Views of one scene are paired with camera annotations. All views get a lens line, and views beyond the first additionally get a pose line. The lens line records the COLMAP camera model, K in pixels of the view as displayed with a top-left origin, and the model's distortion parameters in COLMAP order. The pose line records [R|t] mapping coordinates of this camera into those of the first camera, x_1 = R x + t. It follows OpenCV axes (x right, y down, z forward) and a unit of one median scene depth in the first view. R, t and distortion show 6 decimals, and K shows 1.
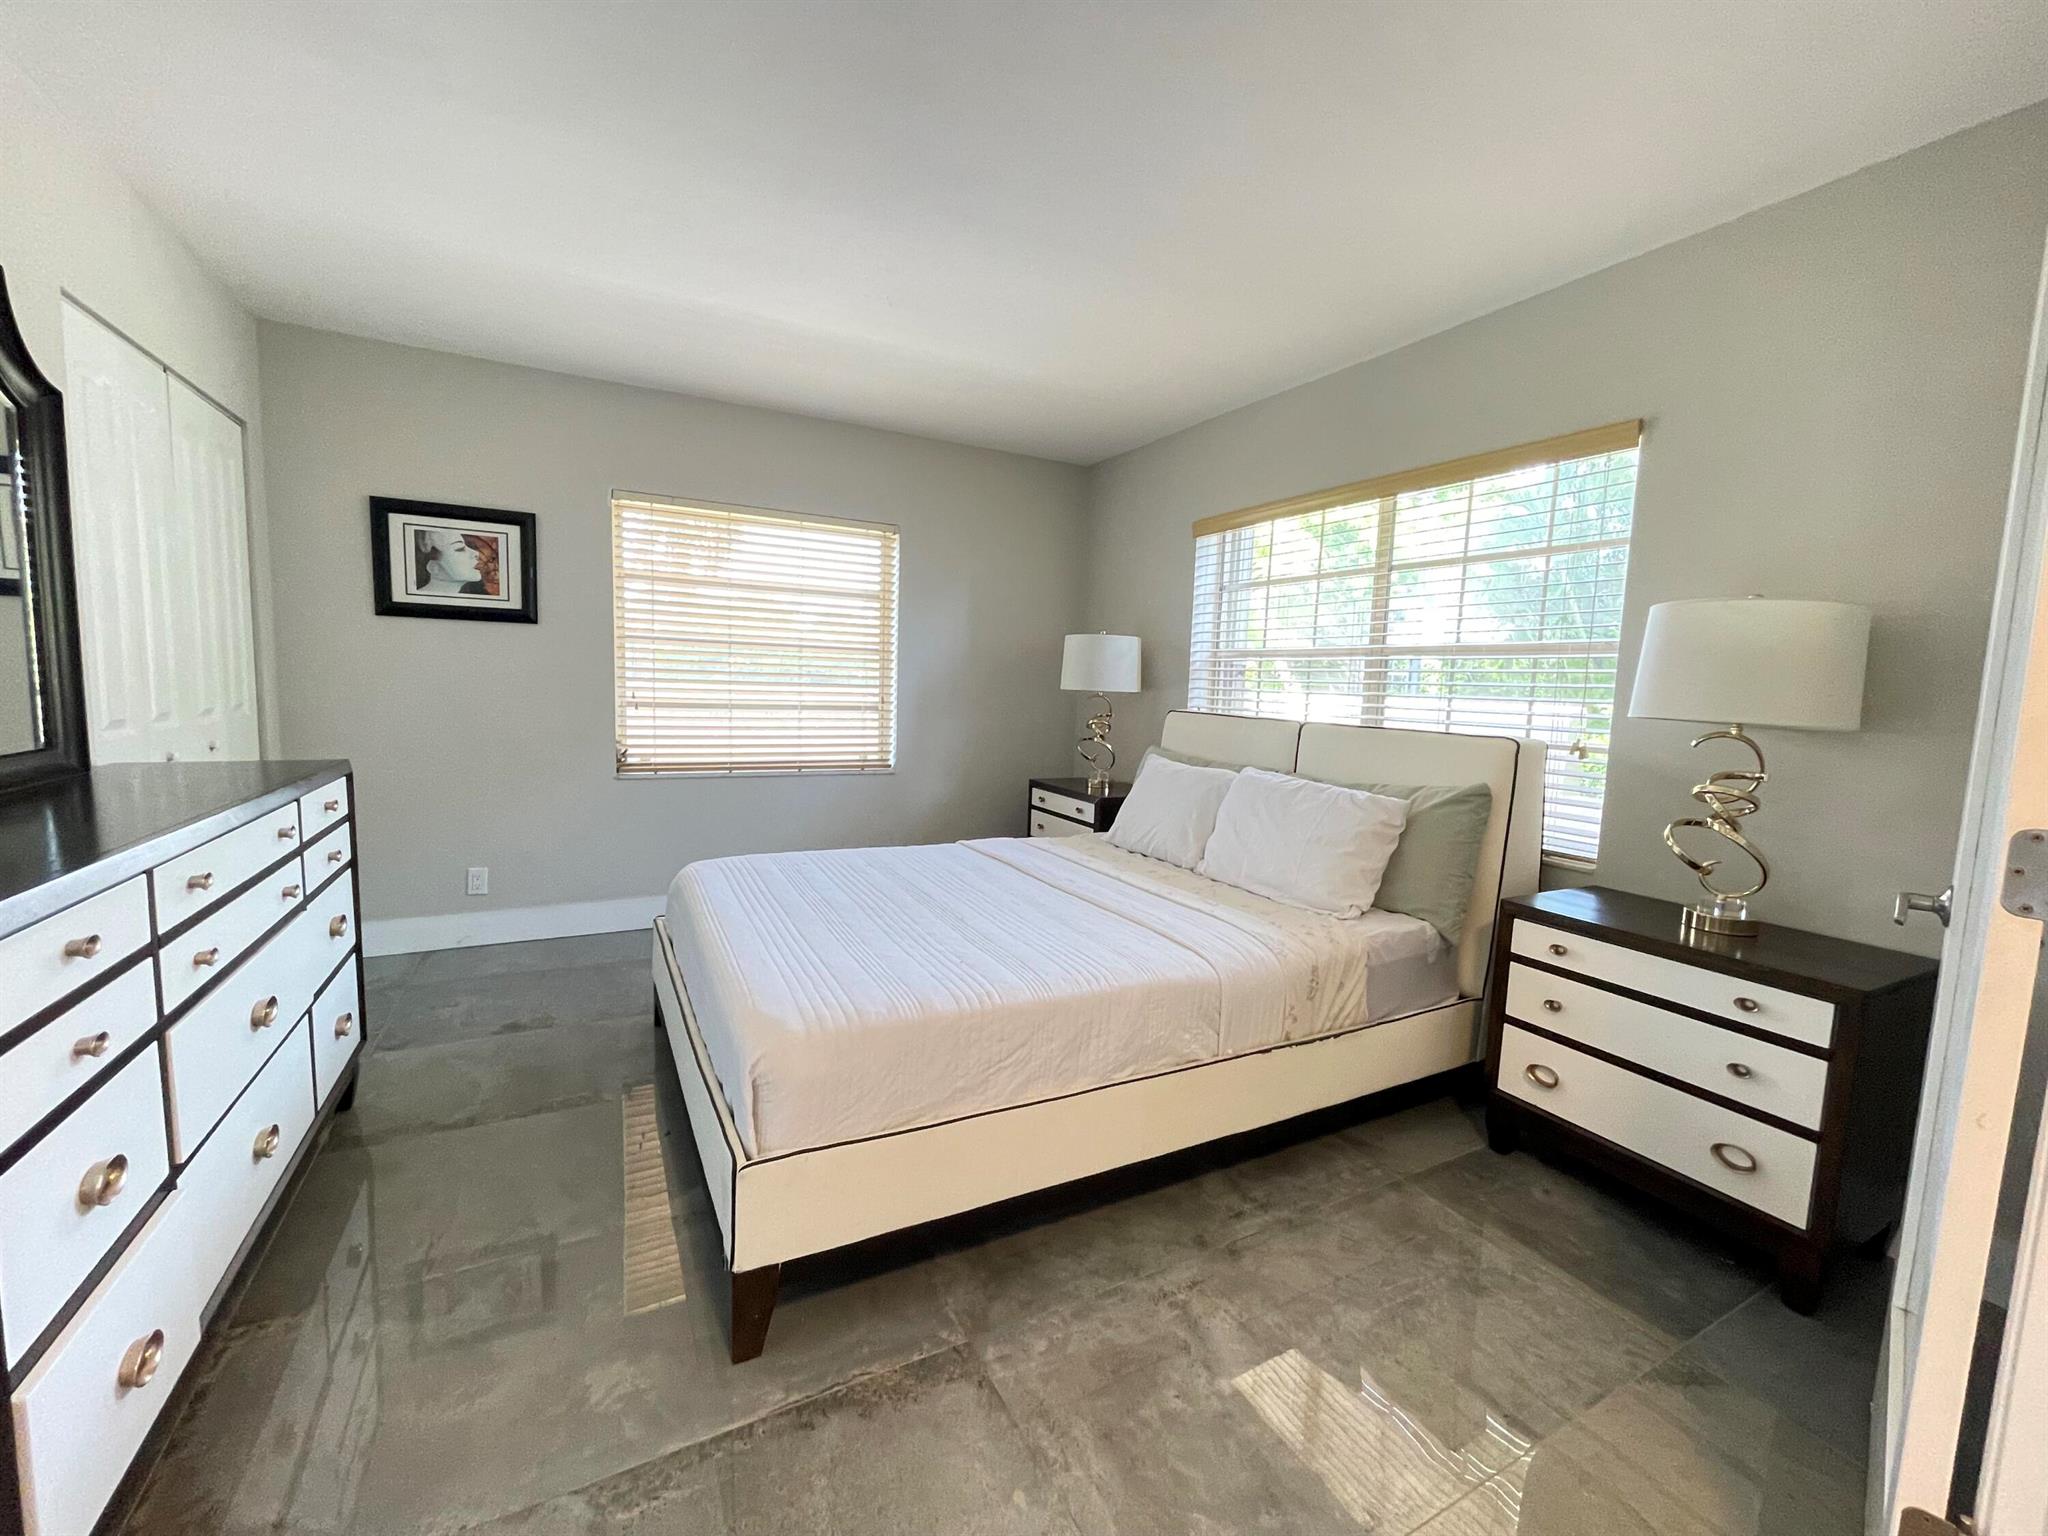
lens RADIAL K [[827.6, 0, 1024.0], [0, 827.6, 768.0], [0, 0, 1]] dist [-0.017007, 0.008164]
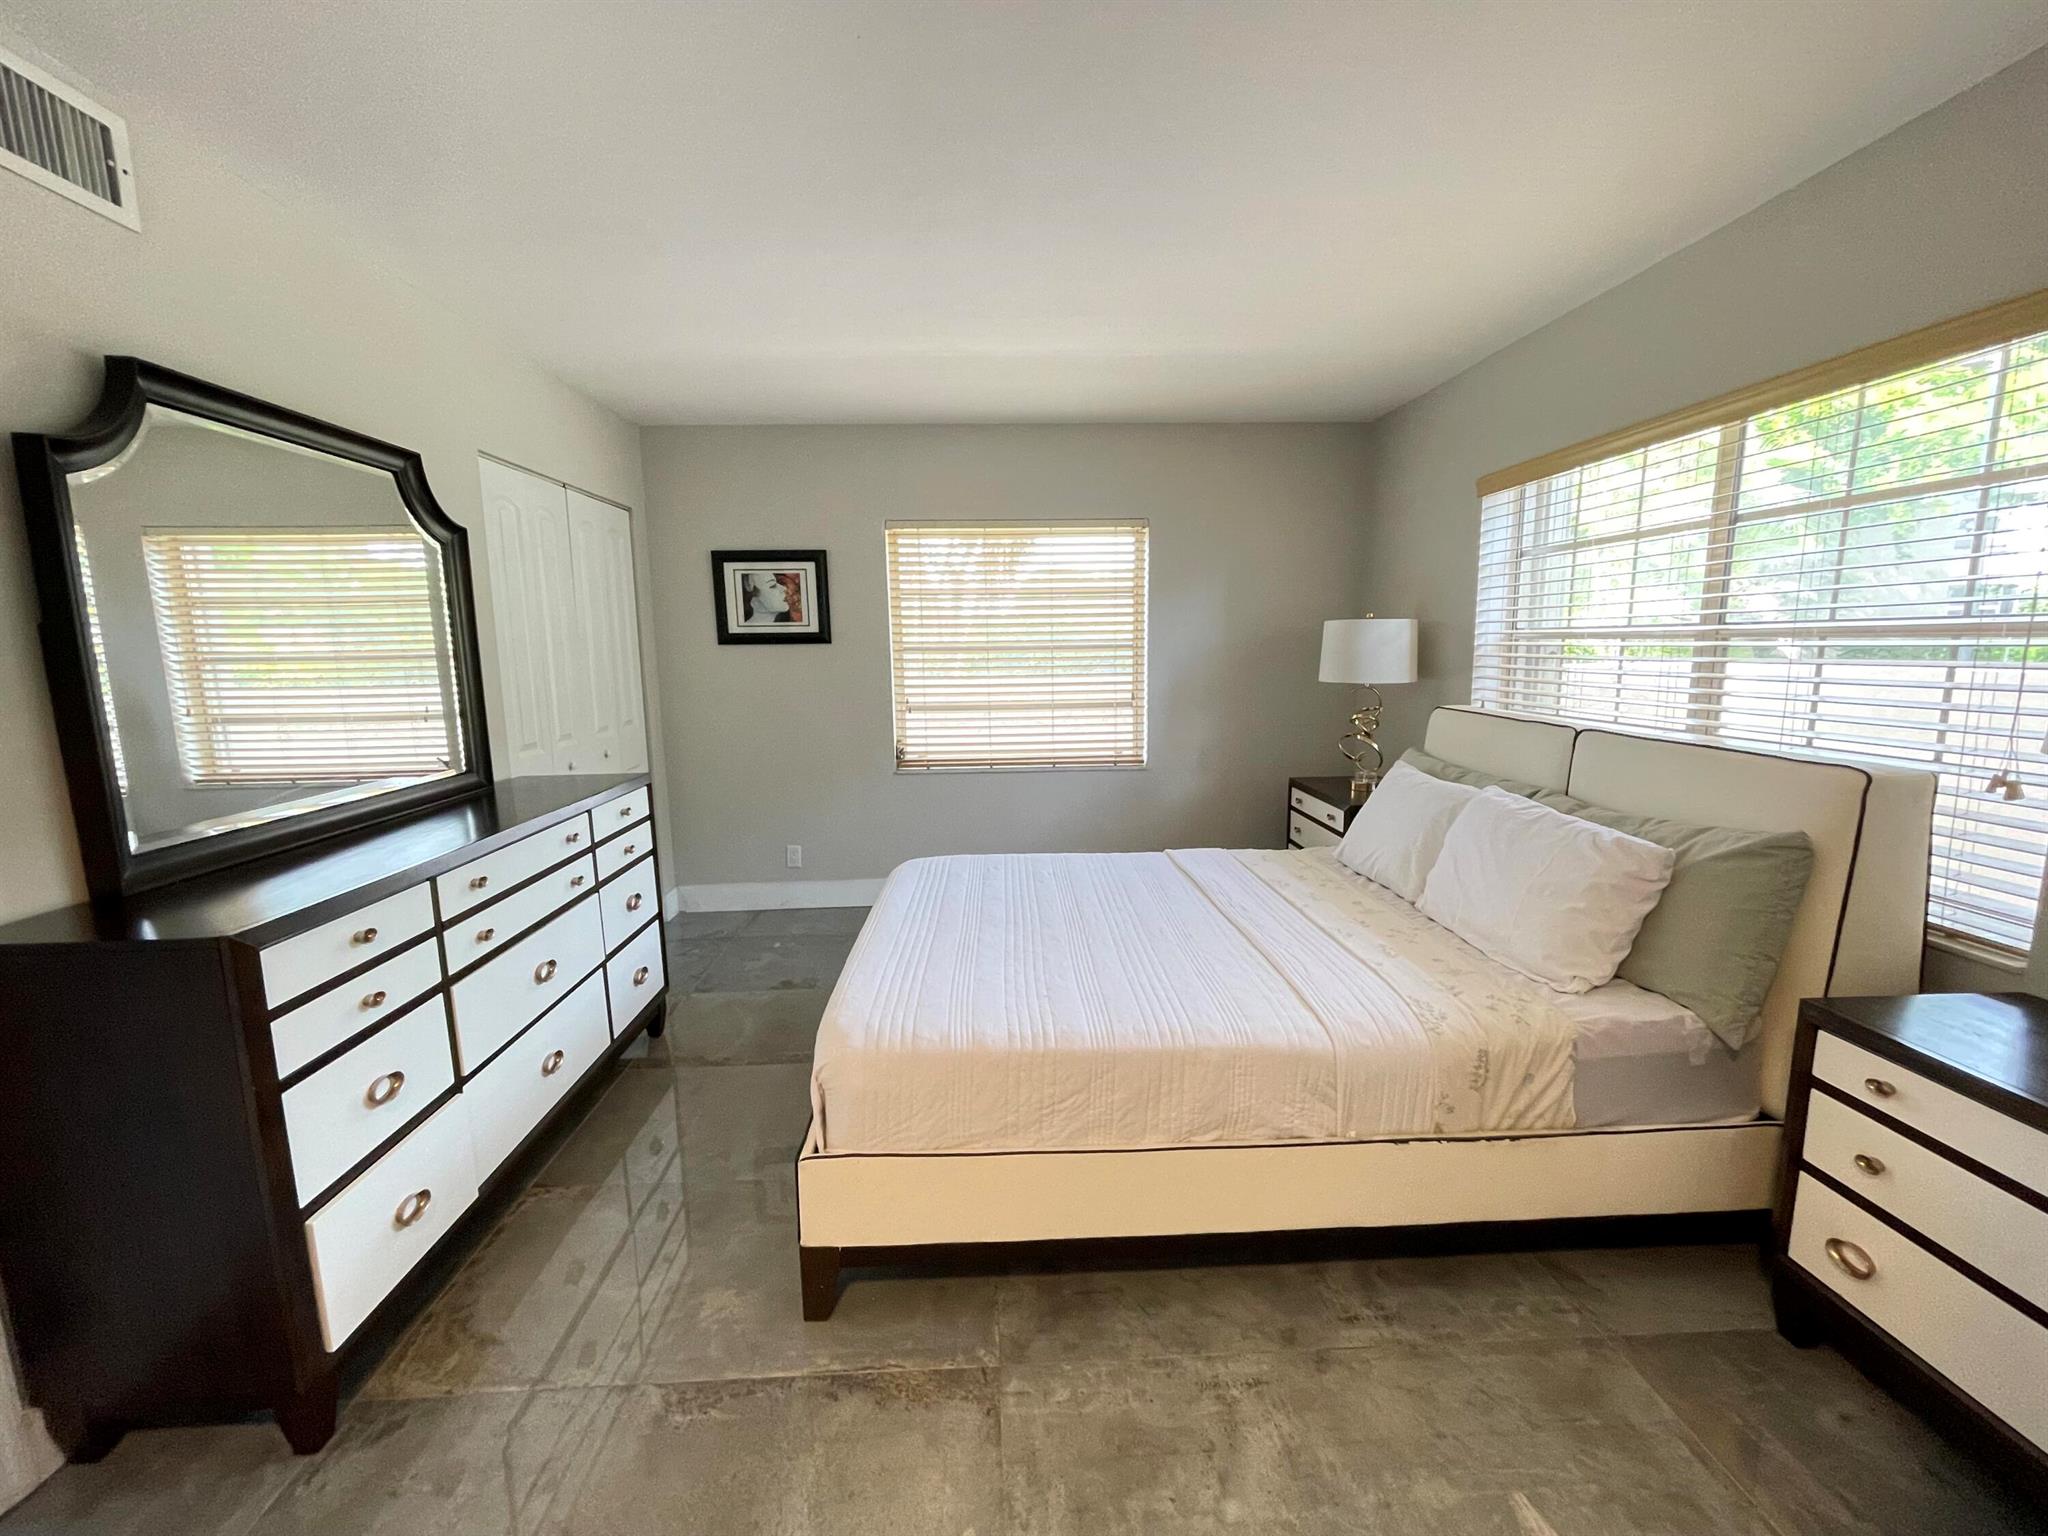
lens RADIAL K [[827.6, 0, 1024.0], [0, 827.6, 768.0], [0, 0, 1]] dist [-0.017007, 0.008164]
pose [[0.902319, 0.017411, -0.430717, 0.256008], [-0.000048, 0.999188, 0.040290, -0.065292], [0.431069, -0.036334, 0.901587, 0.067383]]
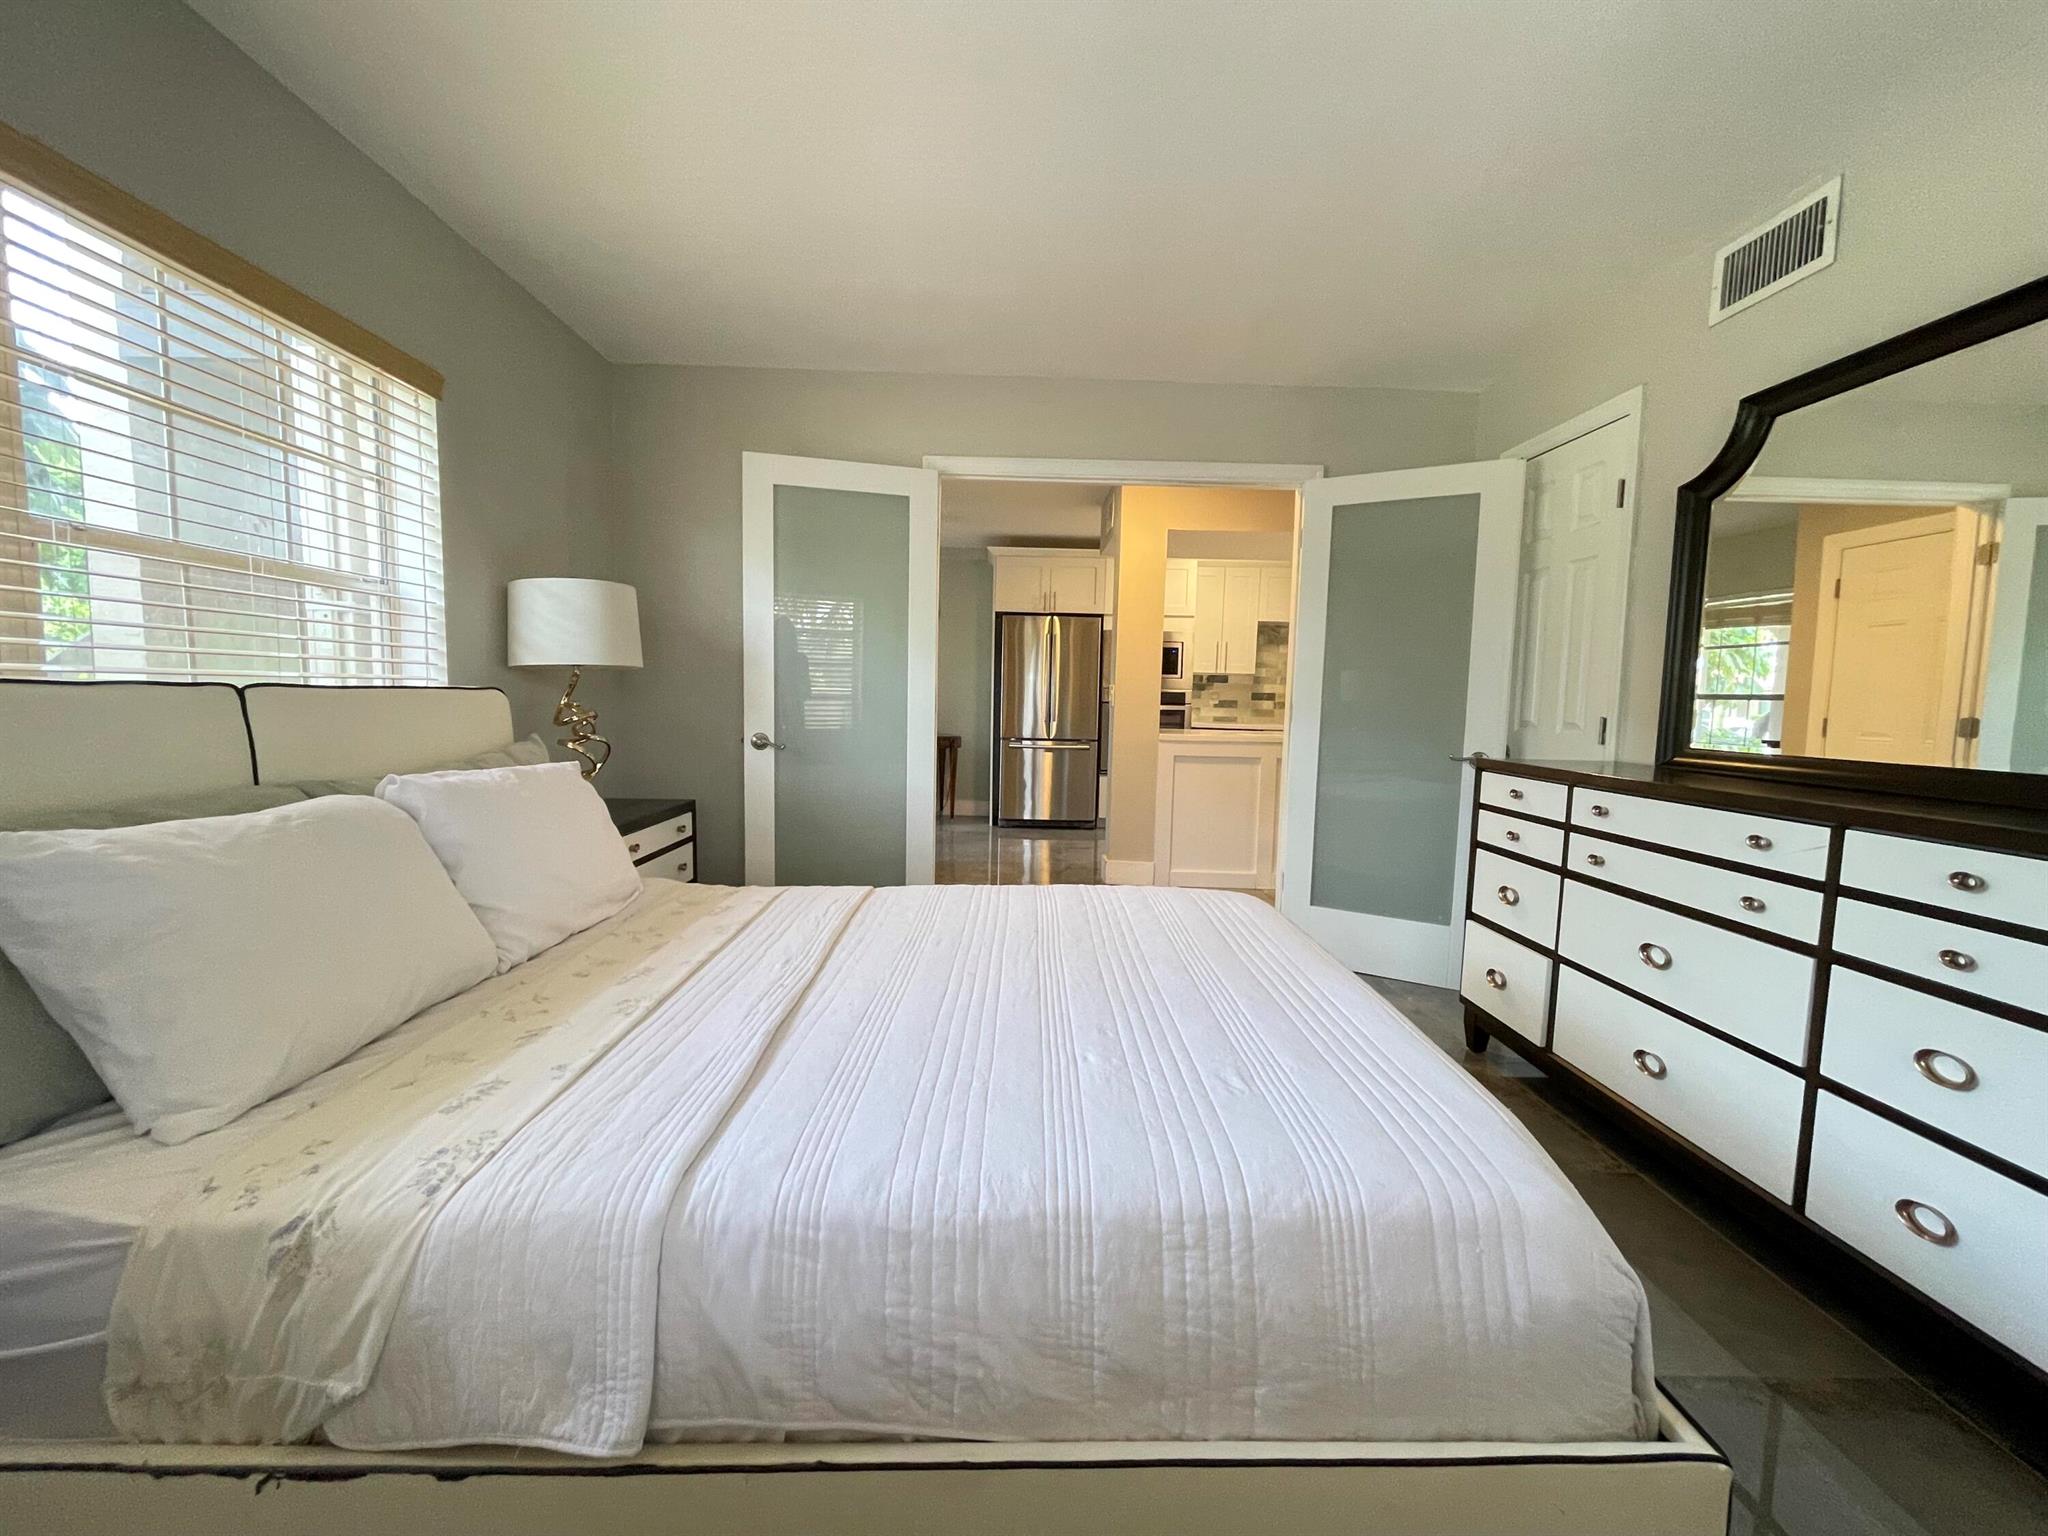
lens RADIAL K [[827.6, 0, 1024.0], [0, 827.6, 768.0], [0, 0, 1]] dist [-0.017007, 0.008164]
pose [[-0.885541, -0.092010, 0.455358, -0.342869], [-0.000935, 0.980541, 0.196310, -0.132062], [-0.464560, 0.173415, -0.868396, 1.440060]]
